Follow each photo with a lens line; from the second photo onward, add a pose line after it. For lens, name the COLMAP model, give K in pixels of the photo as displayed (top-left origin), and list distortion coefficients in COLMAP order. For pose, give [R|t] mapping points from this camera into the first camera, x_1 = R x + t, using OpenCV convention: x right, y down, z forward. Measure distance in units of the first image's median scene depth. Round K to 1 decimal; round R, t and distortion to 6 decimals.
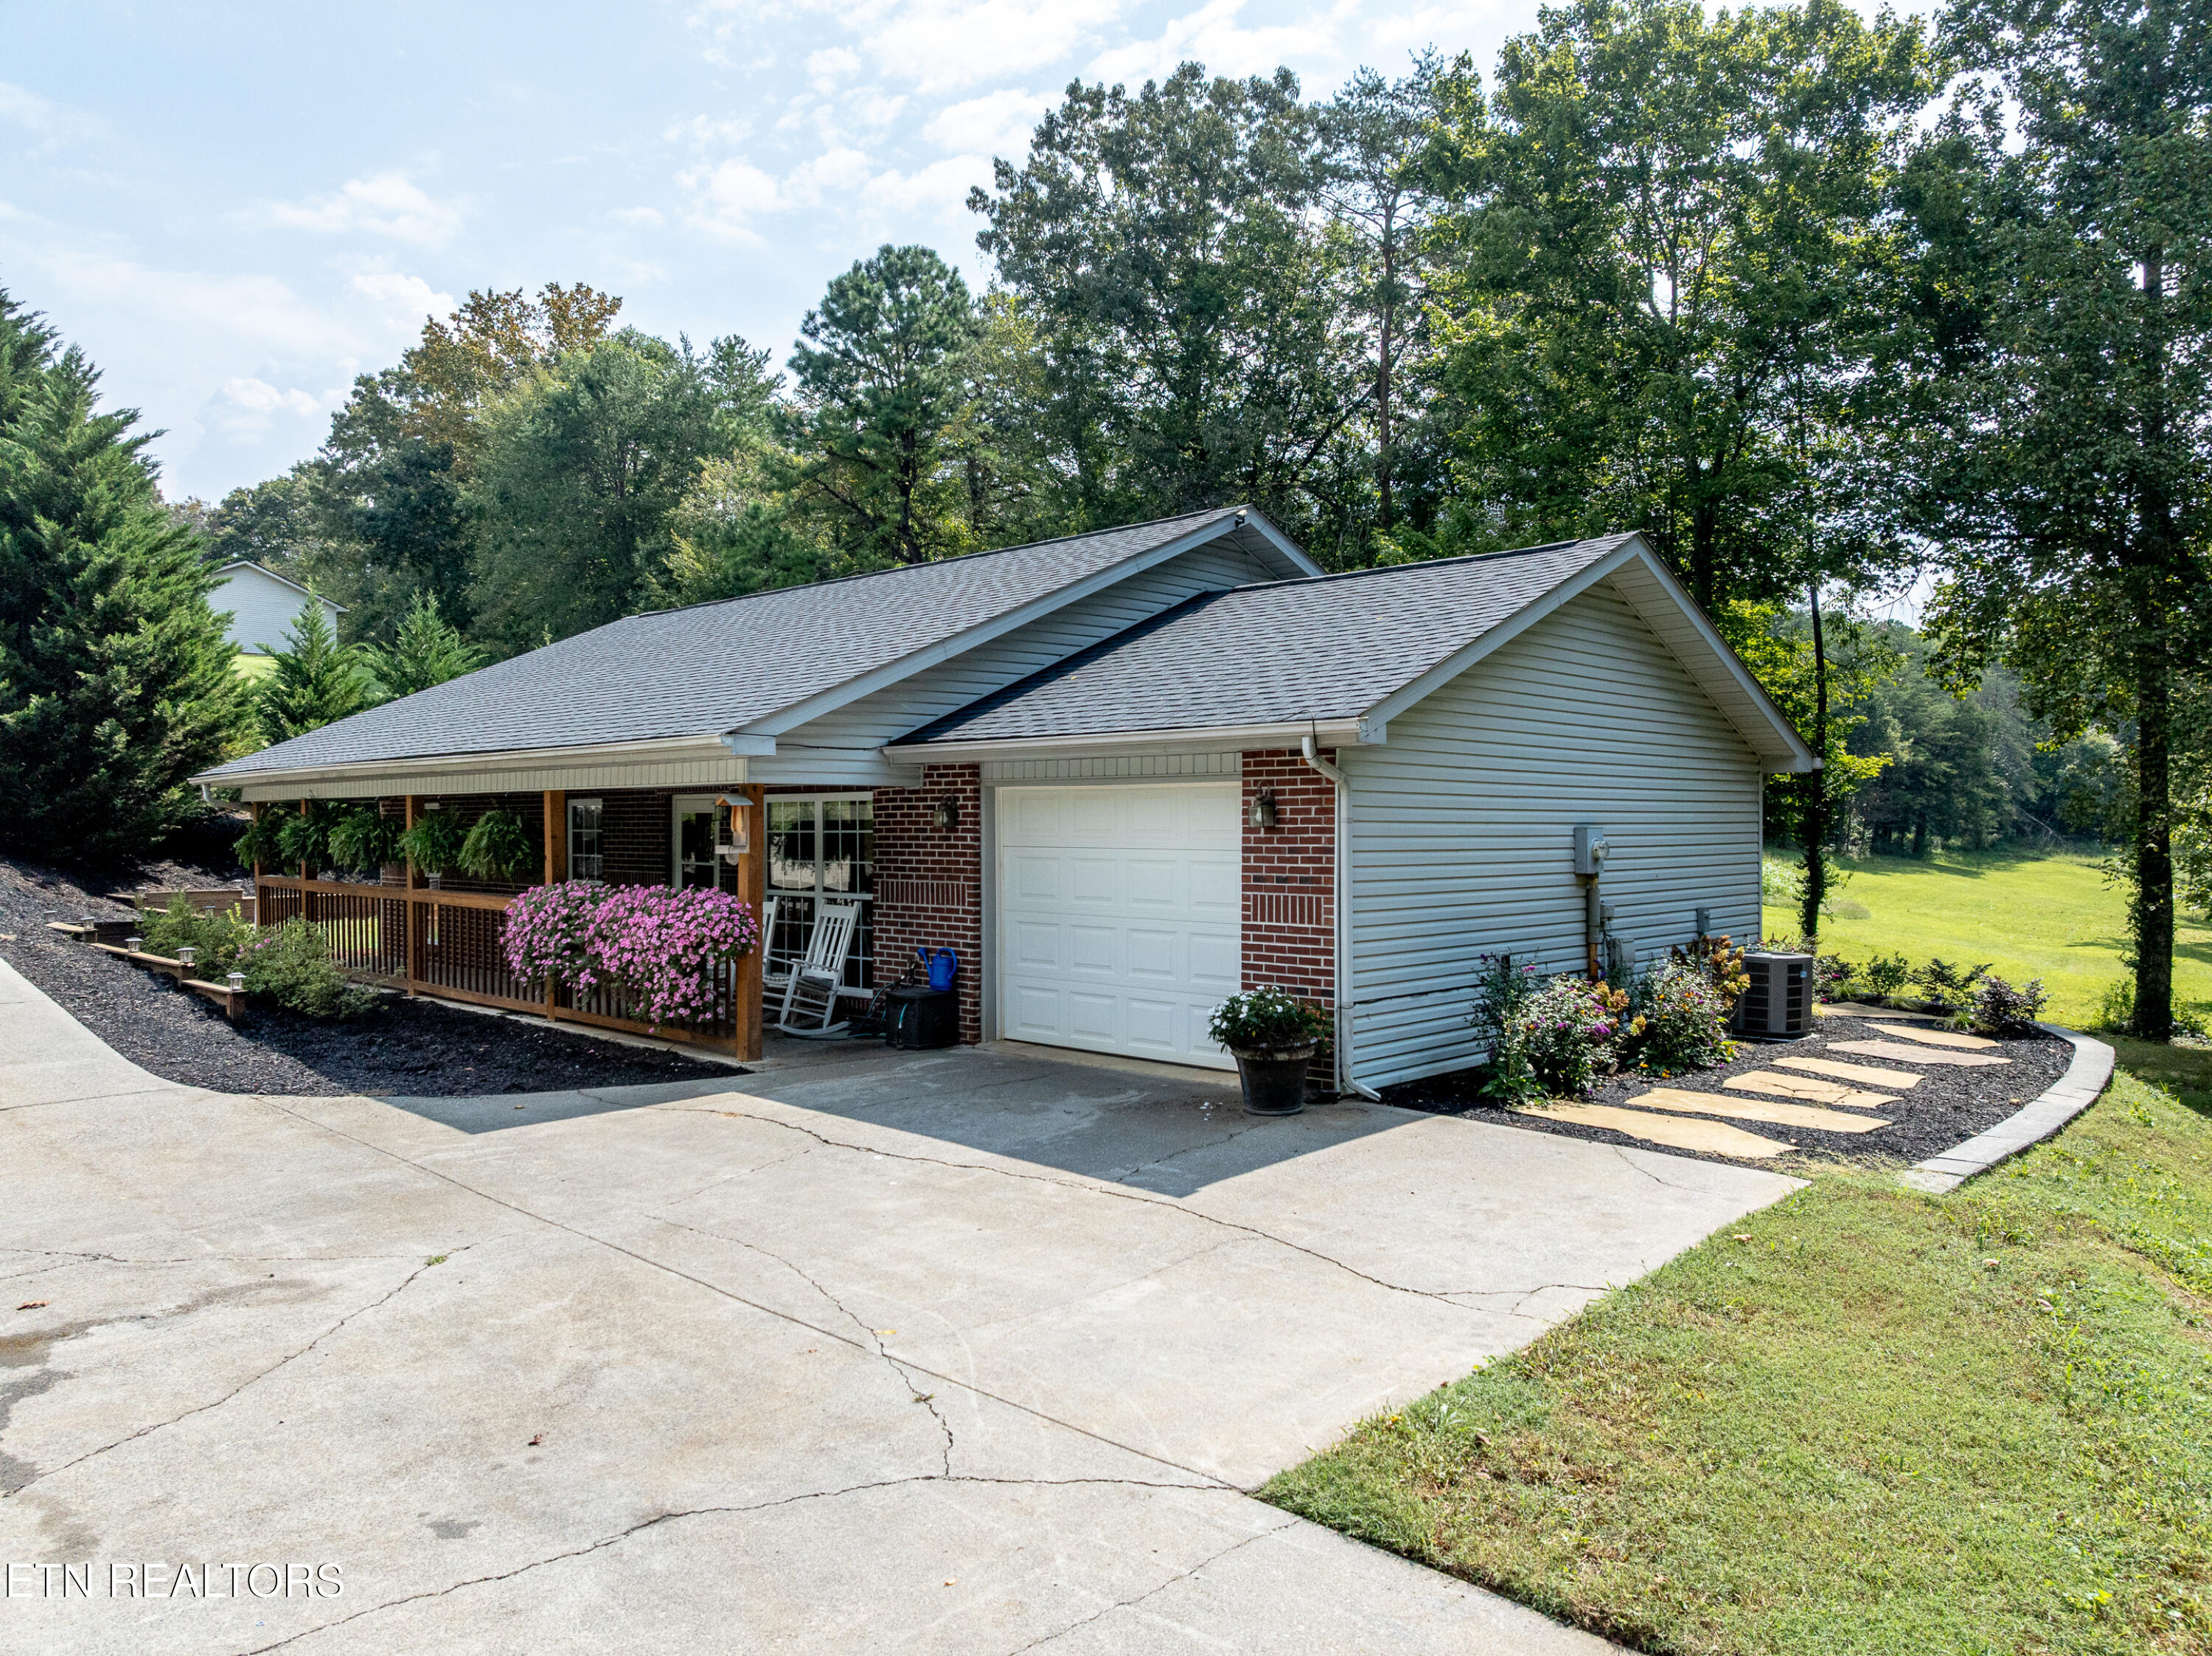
lens RADIAL K [[1574.6, 0, 1114.4], [0, 1574.6, 818.8], [0, 0, 1]] dist [-0.033616, -0.004798]
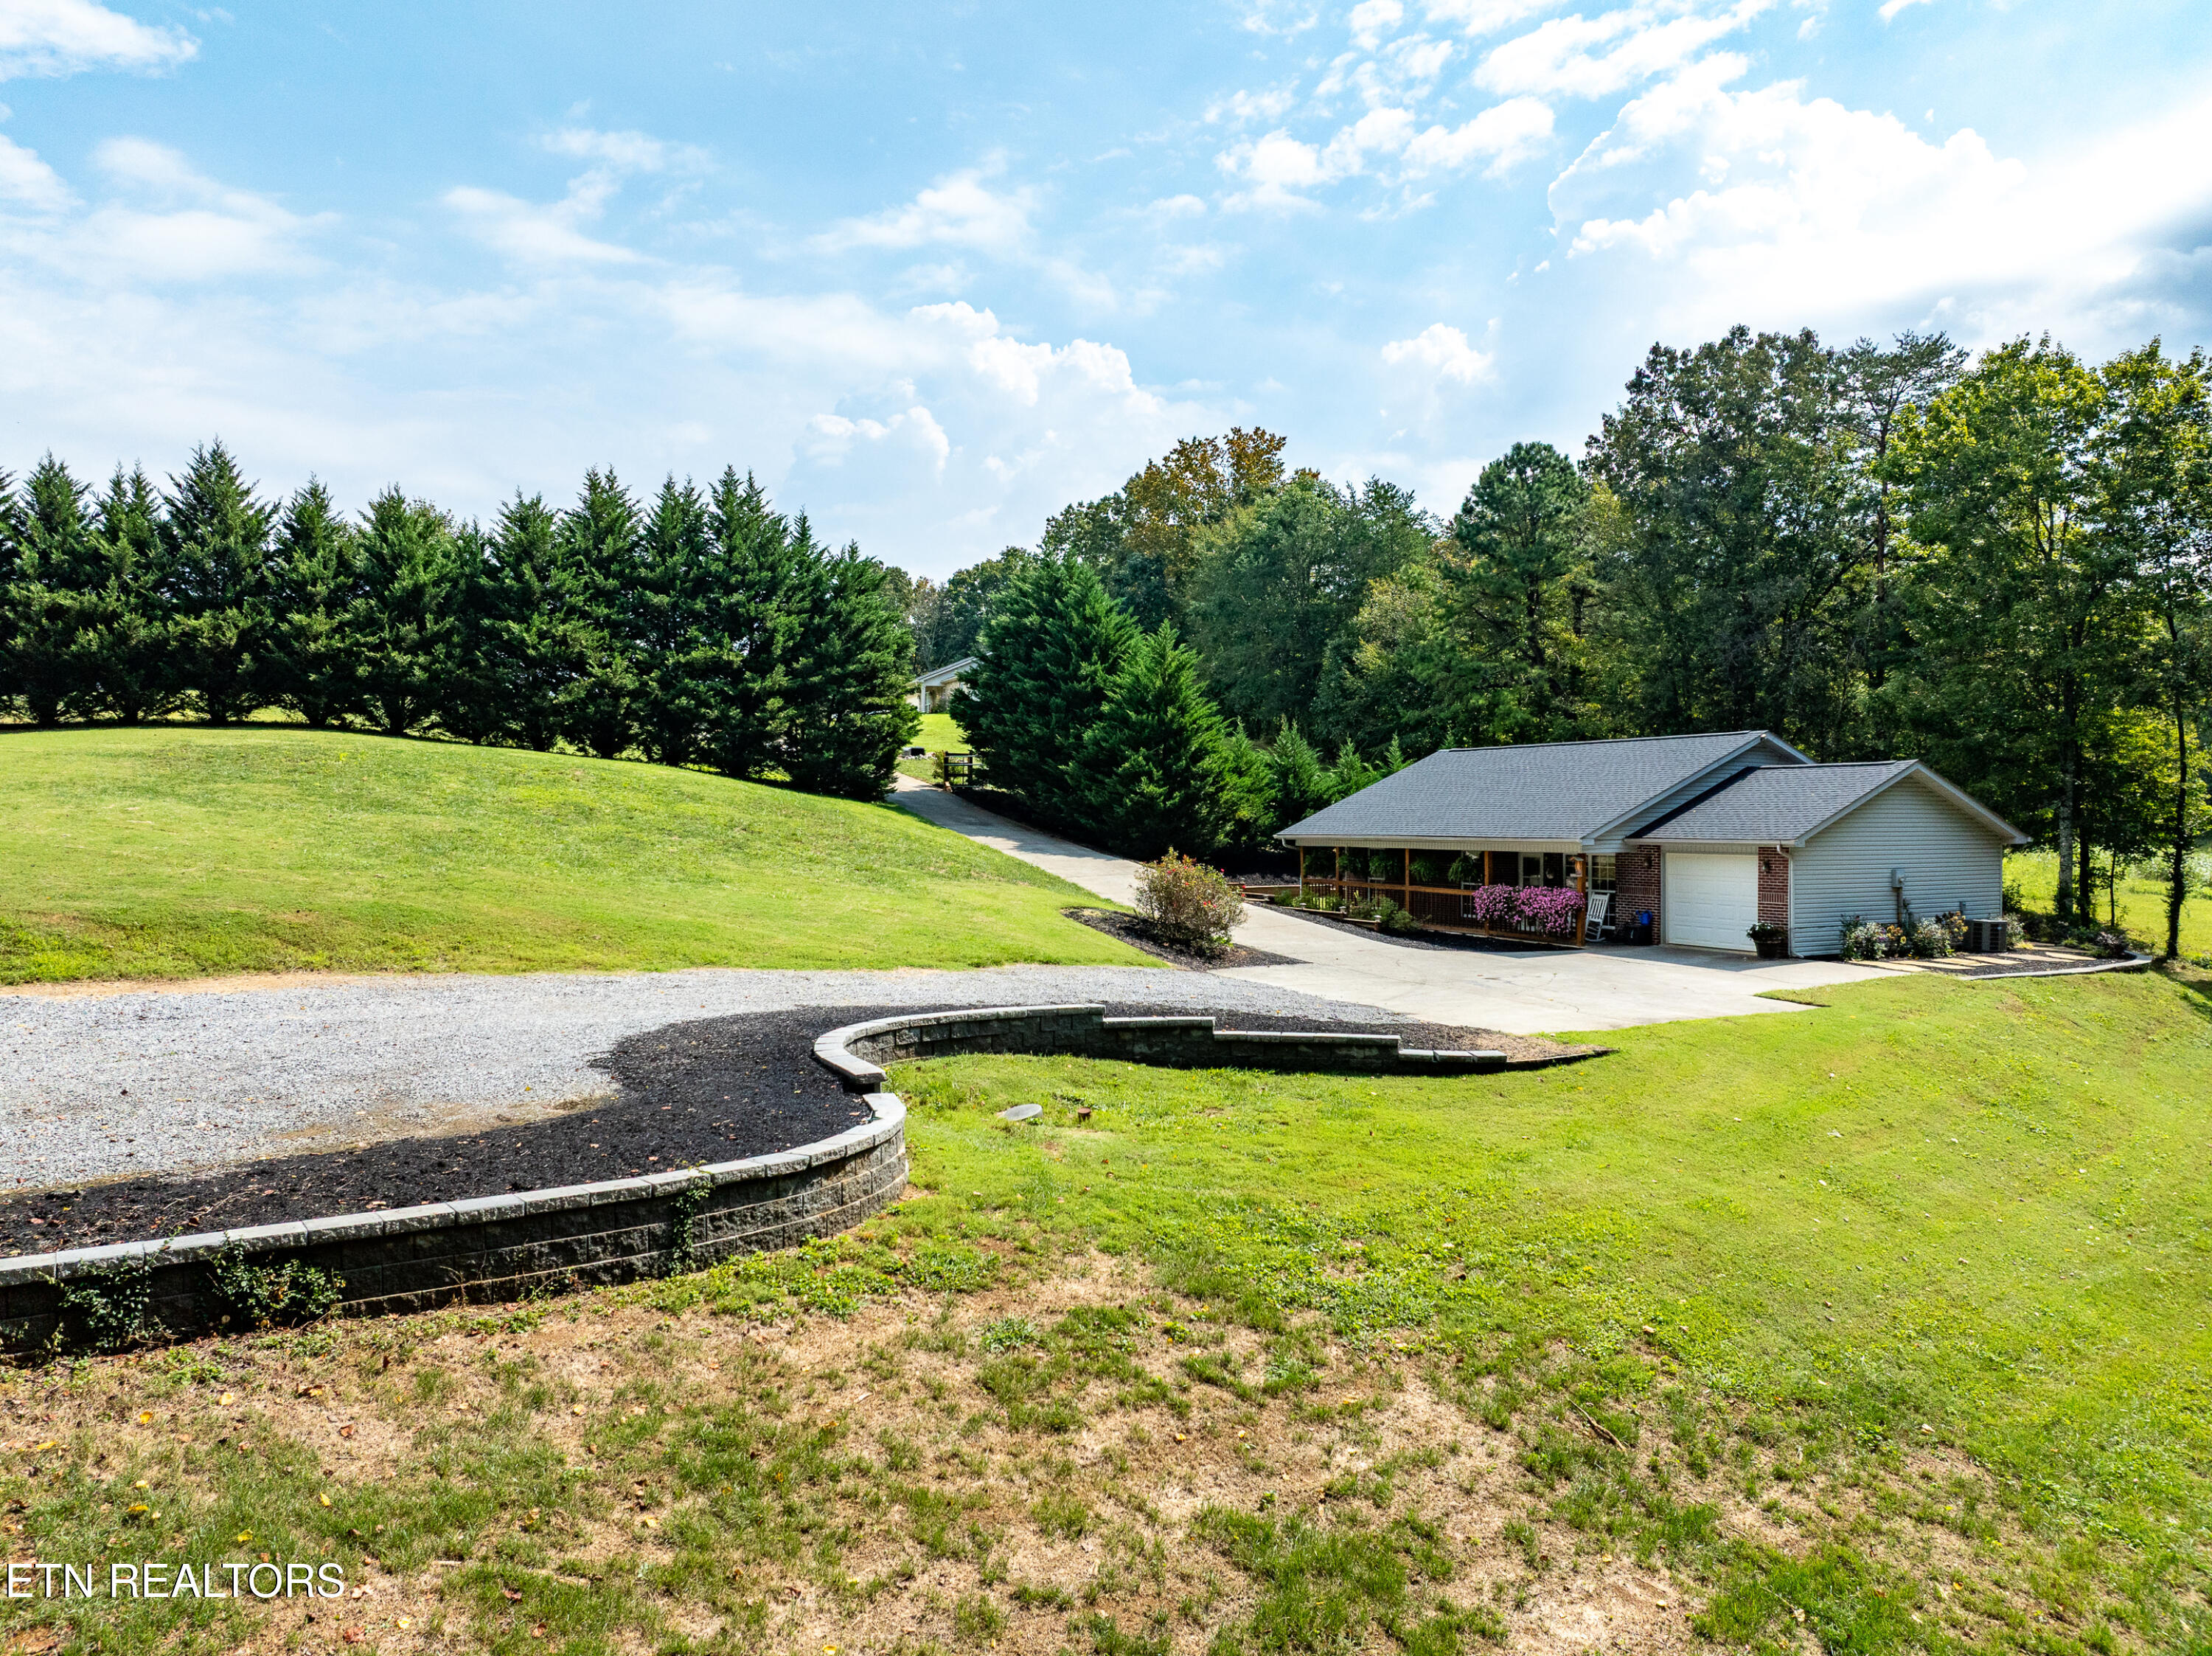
lens RADIAL K [[1560.0, 0, 1064.7], [0, 1560.0, 828.2], [0, 0, 1]] dist [-0.048032, 0.003453]
pose [[0.934658, 0.002236, -0.355542, -0.051241], [0.003018, 0.999894, 0.014221, -0.057981], [0.355536, -0.014365, 0.934552, -1.058008]]
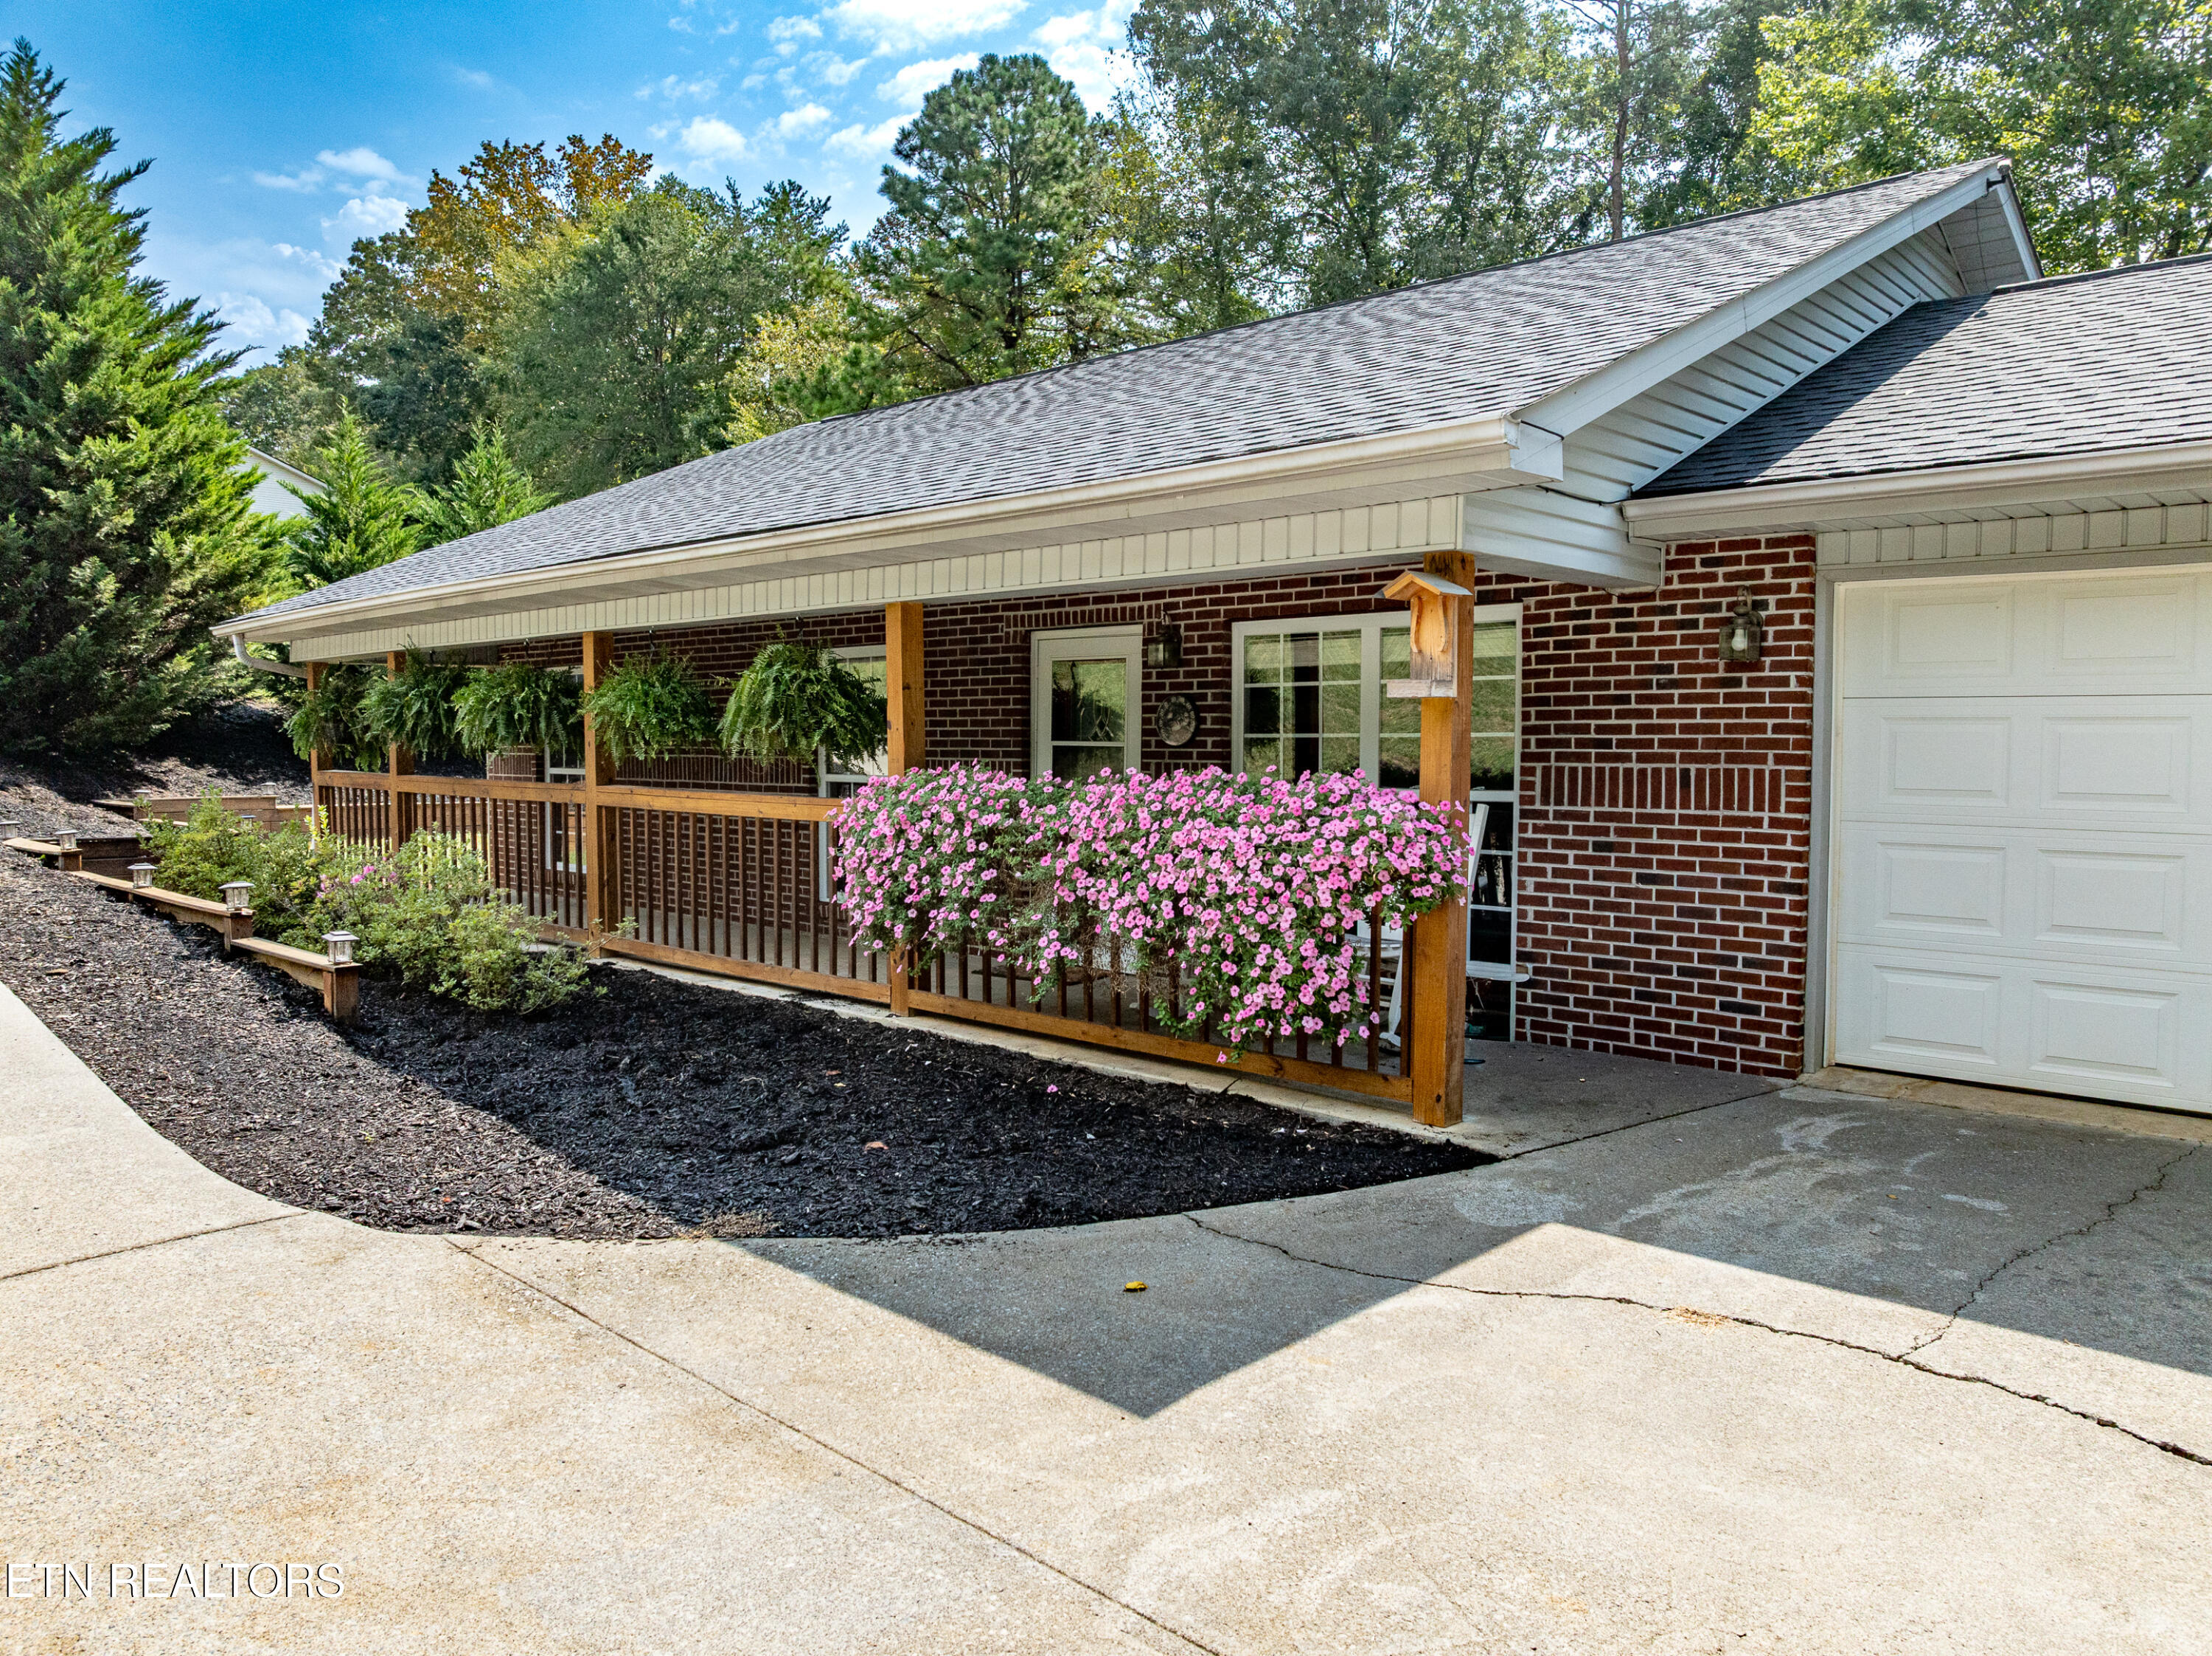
lens RADIAL K [[1567.6, 0, 1116.9], [0, 1567.6, 823.0], [0, 0, 1]] dist [-0.032818, 0.003430]
pose [[0.999942, 0.004330, 0.009880, -0.169525], [-0.004849, 0.998575, 0.053137, 0.017644], [-0.009636, -0.053182, 0.998538, 0.259614]]
